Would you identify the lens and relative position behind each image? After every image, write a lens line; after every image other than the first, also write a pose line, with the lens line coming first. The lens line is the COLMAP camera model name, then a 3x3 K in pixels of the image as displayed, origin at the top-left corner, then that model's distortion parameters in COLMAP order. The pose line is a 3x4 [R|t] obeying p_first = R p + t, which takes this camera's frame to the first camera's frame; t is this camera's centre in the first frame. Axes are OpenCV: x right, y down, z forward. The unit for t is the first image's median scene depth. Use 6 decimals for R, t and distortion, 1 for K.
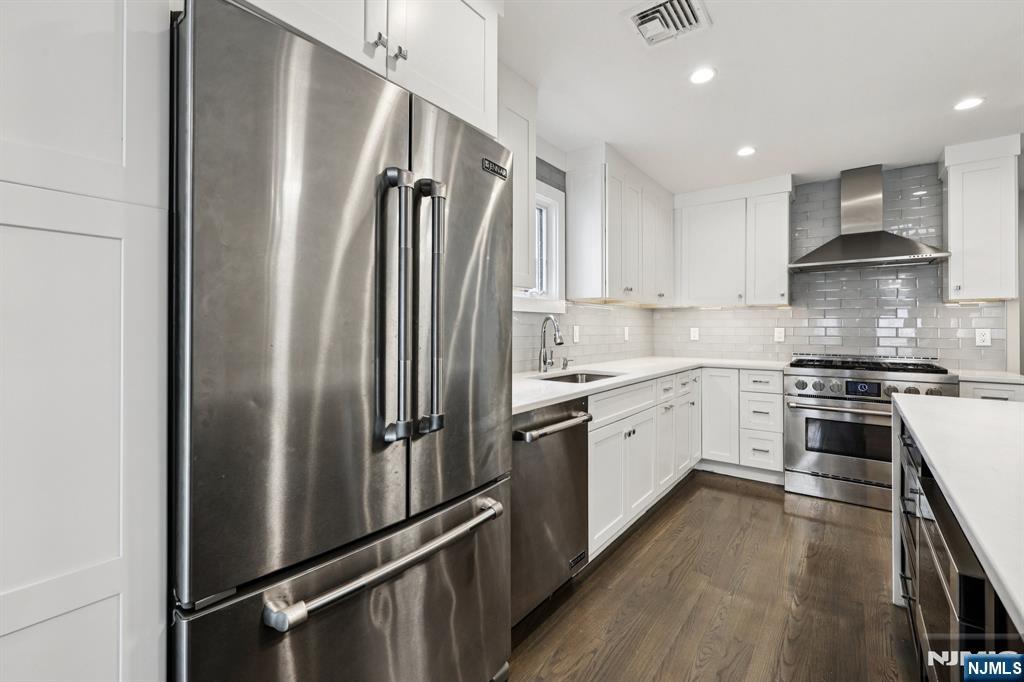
lens RADIAL K [[431.4, 0, 522.5], [0, 431.4, 329.4], [0, 0, 1]] dist [-0.000863, 0.000403]
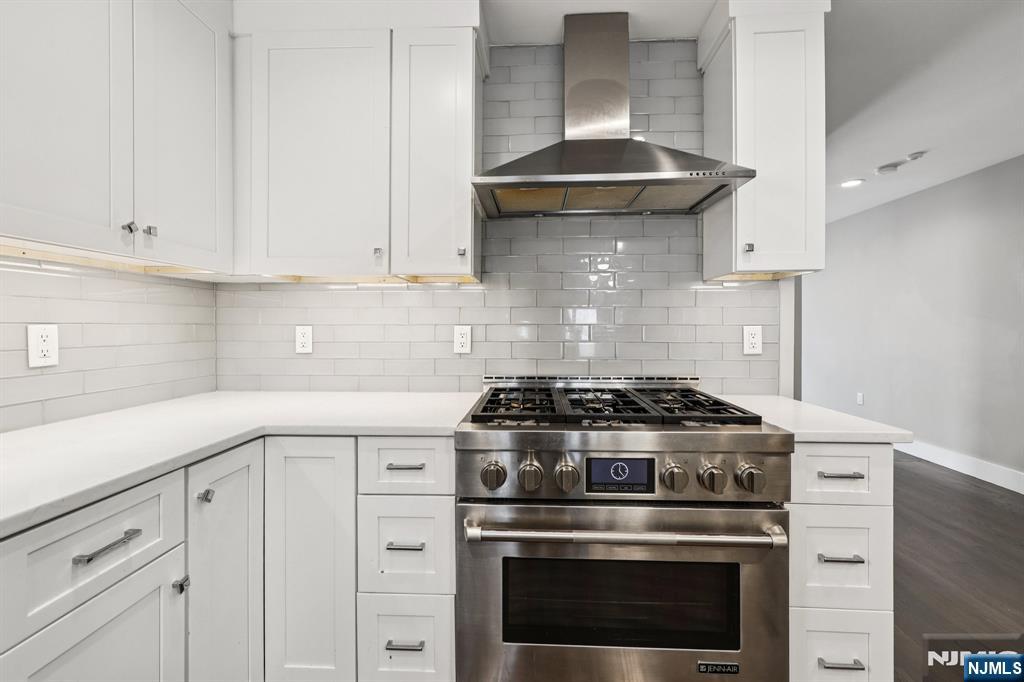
lens RADIAL K [[431.4, 0, 519.0], [0, 431.4, 339.5], [0, 0, 1]] dist [-0.000863, 0.000403]
pose [[0.826344, -0.013103, 0.563013, 0.398292], [0.001260, 0.999770, 0.021418, 0.001035], [-0.563164, -0.016989, 0.826171, 0.594386]]
